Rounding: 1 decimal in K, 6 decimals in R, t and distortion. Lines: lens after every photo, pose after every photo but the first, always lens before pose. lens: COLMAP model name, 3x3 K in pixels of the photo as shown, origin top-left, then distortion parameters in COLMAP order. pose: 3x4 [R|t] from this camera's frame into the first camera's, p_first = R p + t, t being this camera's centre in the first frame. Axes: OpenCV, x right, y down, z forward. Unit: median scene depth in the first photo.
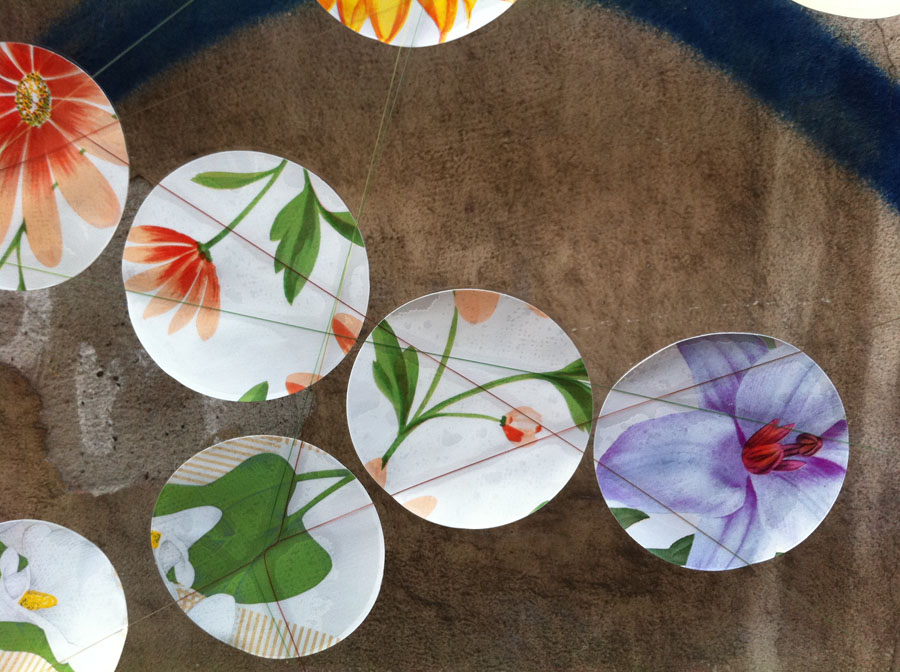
lens RADIAL K [[892.3, 0, 449.9], [0, 892.3, 335.8], [0, 0, 1]] dist [-0.015707, 0.000000]
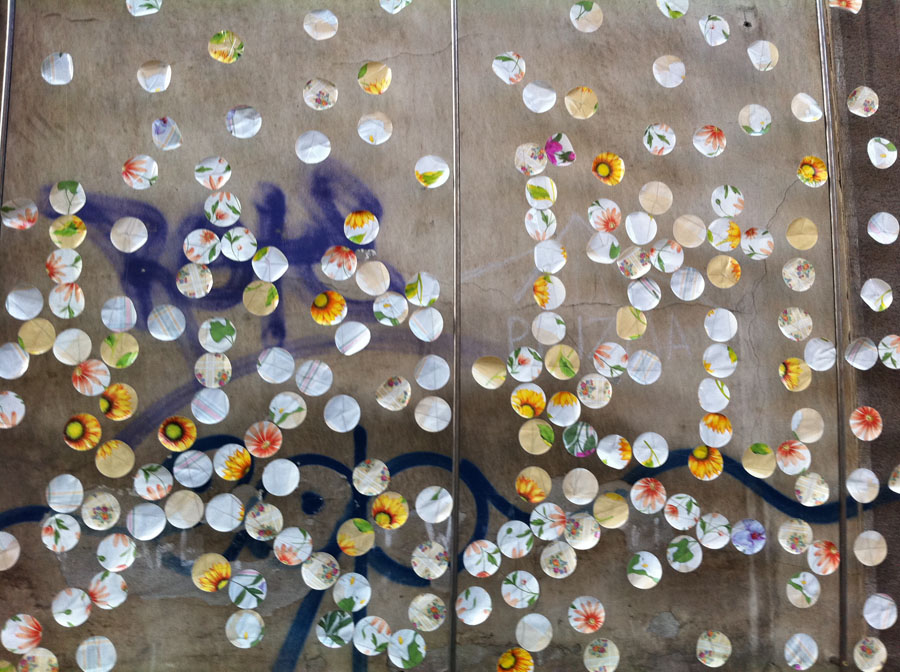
lens RADIAL K [[892.3, 0, 450.1], [0, 892.3, 336.9], [0, 0, 1]] dist [-0.015707, 0.000000]
pose [[0.986204, 0.033702, 0.162064, -3.190658], [0.015879, 0.955279, -0.295279, 0.656432], [-0.164768, 0.293779, 0.941565, -5.666185]]
